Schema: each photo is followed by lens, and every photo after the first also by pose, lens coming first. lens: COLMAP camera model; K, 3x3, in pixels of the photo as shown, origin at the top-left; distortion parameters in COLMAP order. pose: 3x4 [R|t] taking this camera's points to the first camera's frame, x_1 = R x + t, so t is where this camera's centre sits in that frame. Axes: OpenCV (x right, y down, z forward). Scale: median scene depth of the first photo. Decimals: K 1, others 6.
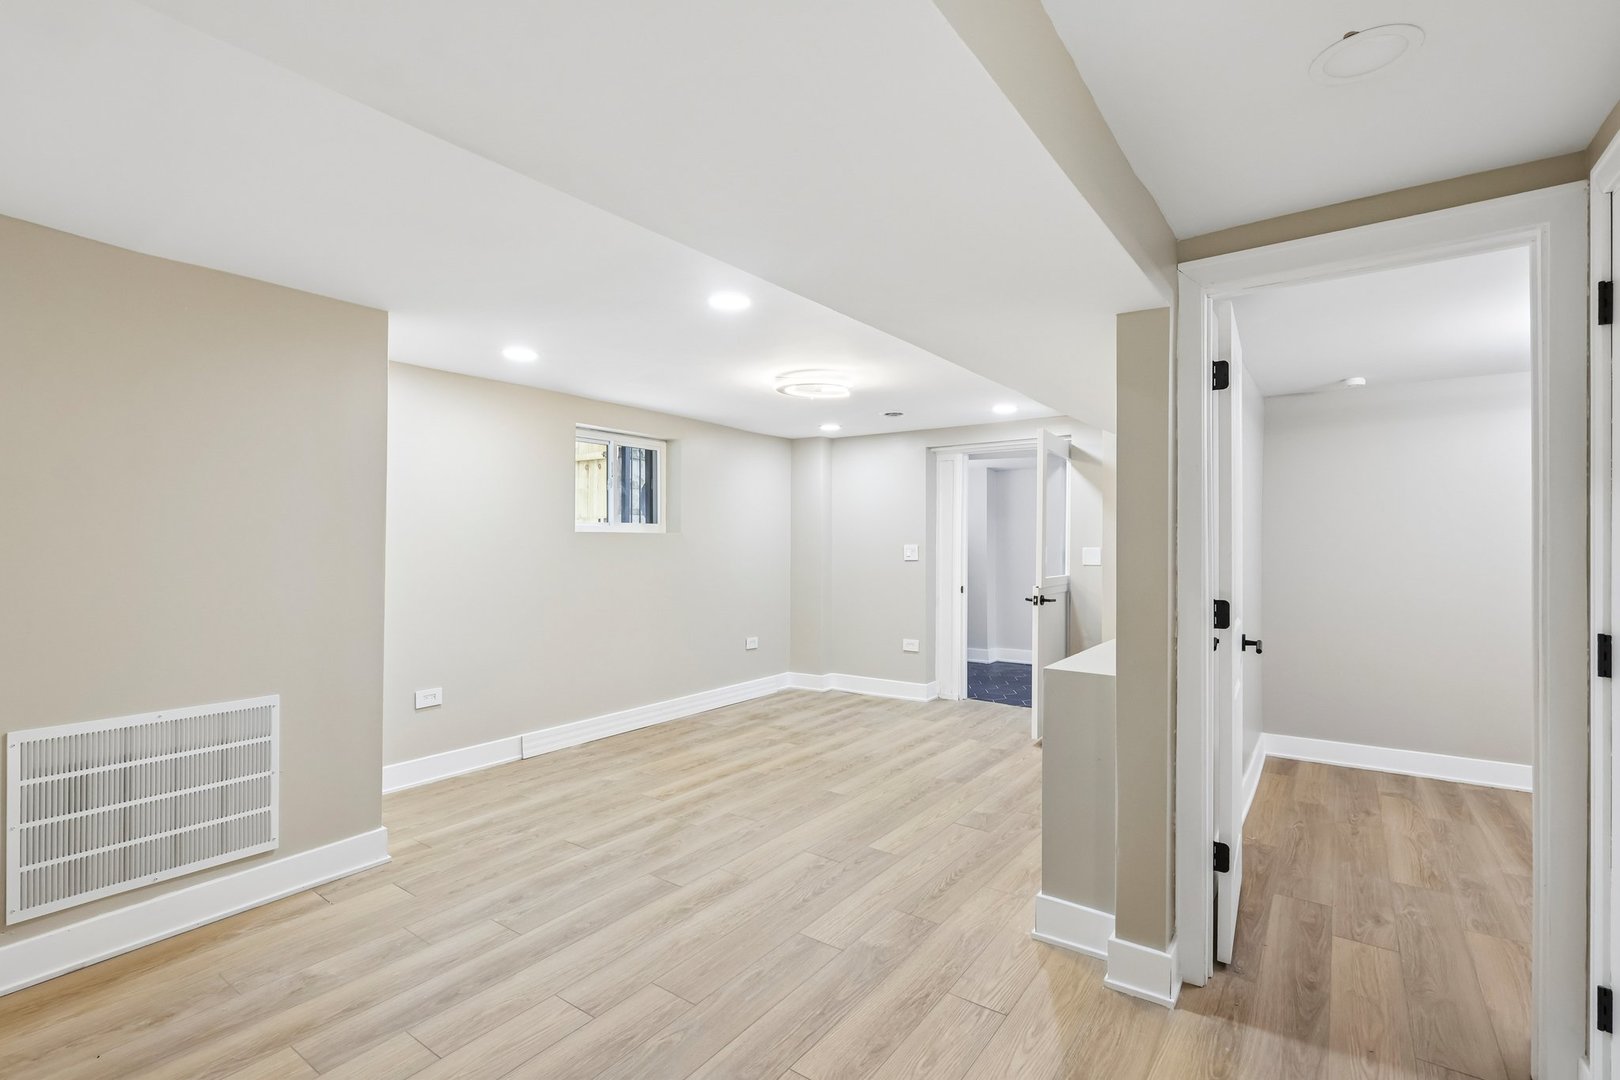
lens RADIAL K [[752.4, 0, 801.2], [0, 752.4, 539.3], [0, 0, 1]] dist [-0.002207, -0.000627]
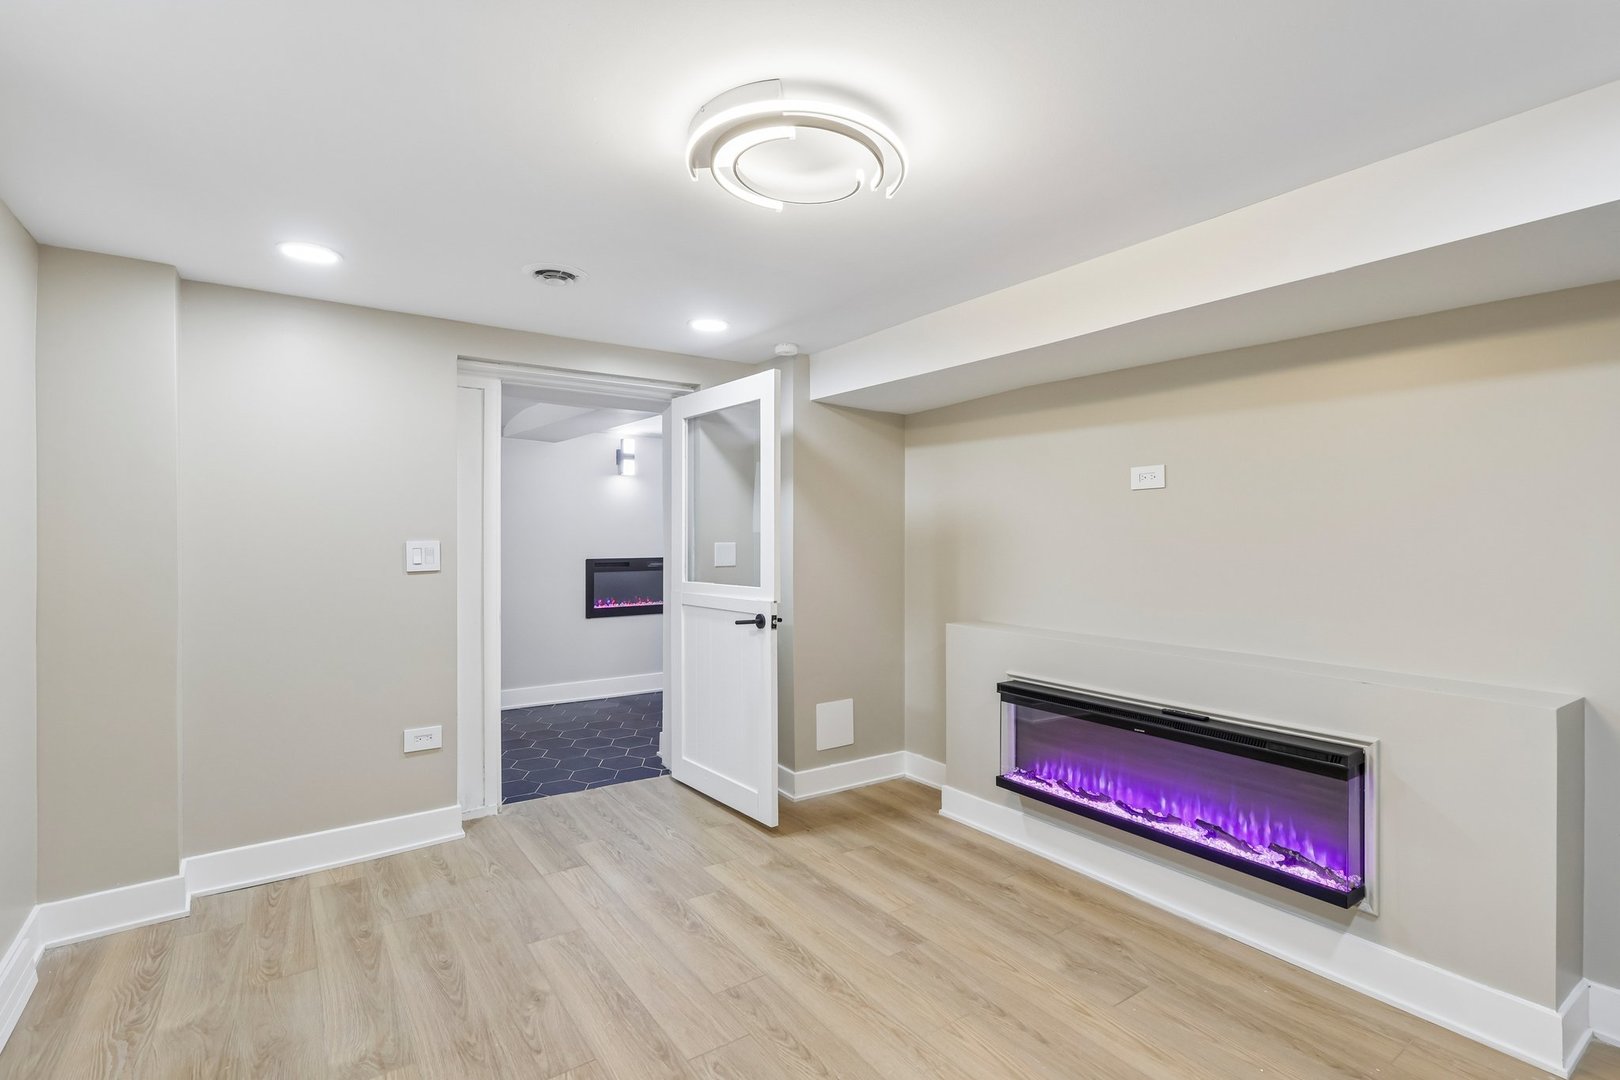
lens RADIAL K [[753.8, 0, 803.4], [0, 753.8, 532.3], [0, 0, 1]] dist [0.000646, -0.000693]
pose [[0.322741, 0.000708, 0.946487, -0.468876], [-0.003858, 0.999992, 0.000567, 0.000822], [-0.946480, -0.003834, 0.322741, 1.099156]]
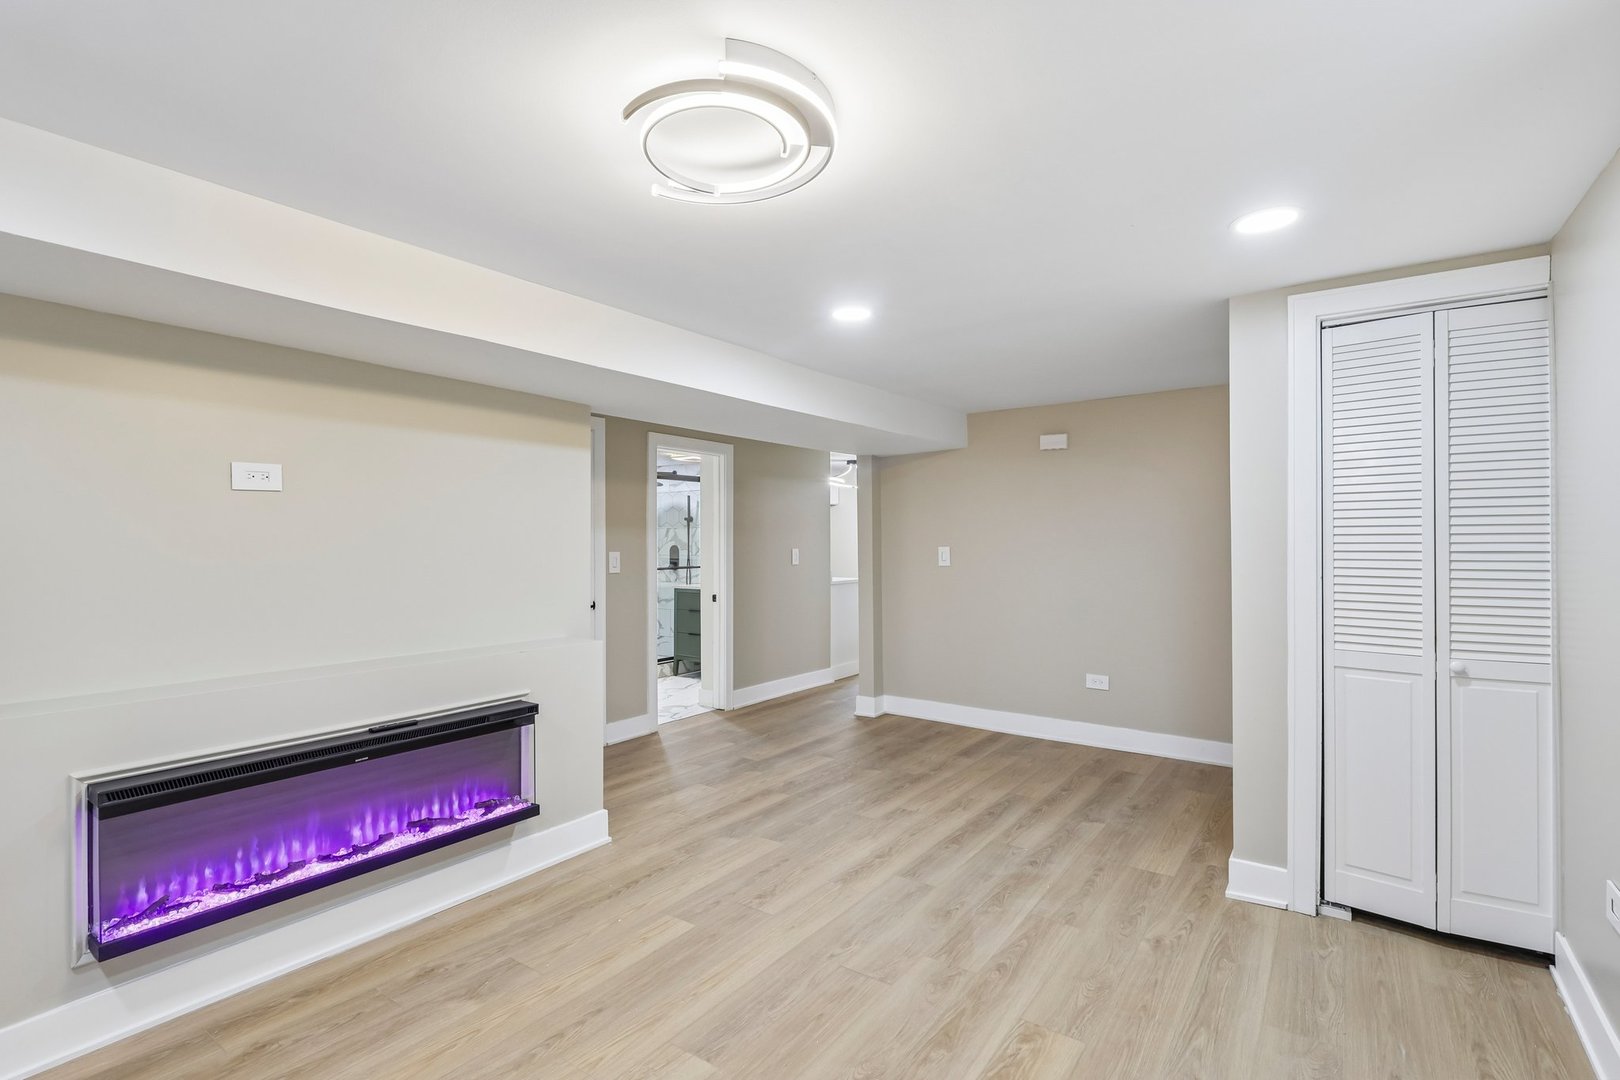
lens RADIAL K [[753.8, 0, 803.4], [0, 753.8, 532.3], [0, 0, 1]] dist [0.000646, -0.000693]
pose [[-0.999987, -0.004119, -0.003122, -0.022098], [-0.004079, 0.999909, -0.012829, -0.002946], [0.003175, -0.012816, -0.999913, 1.757927]]
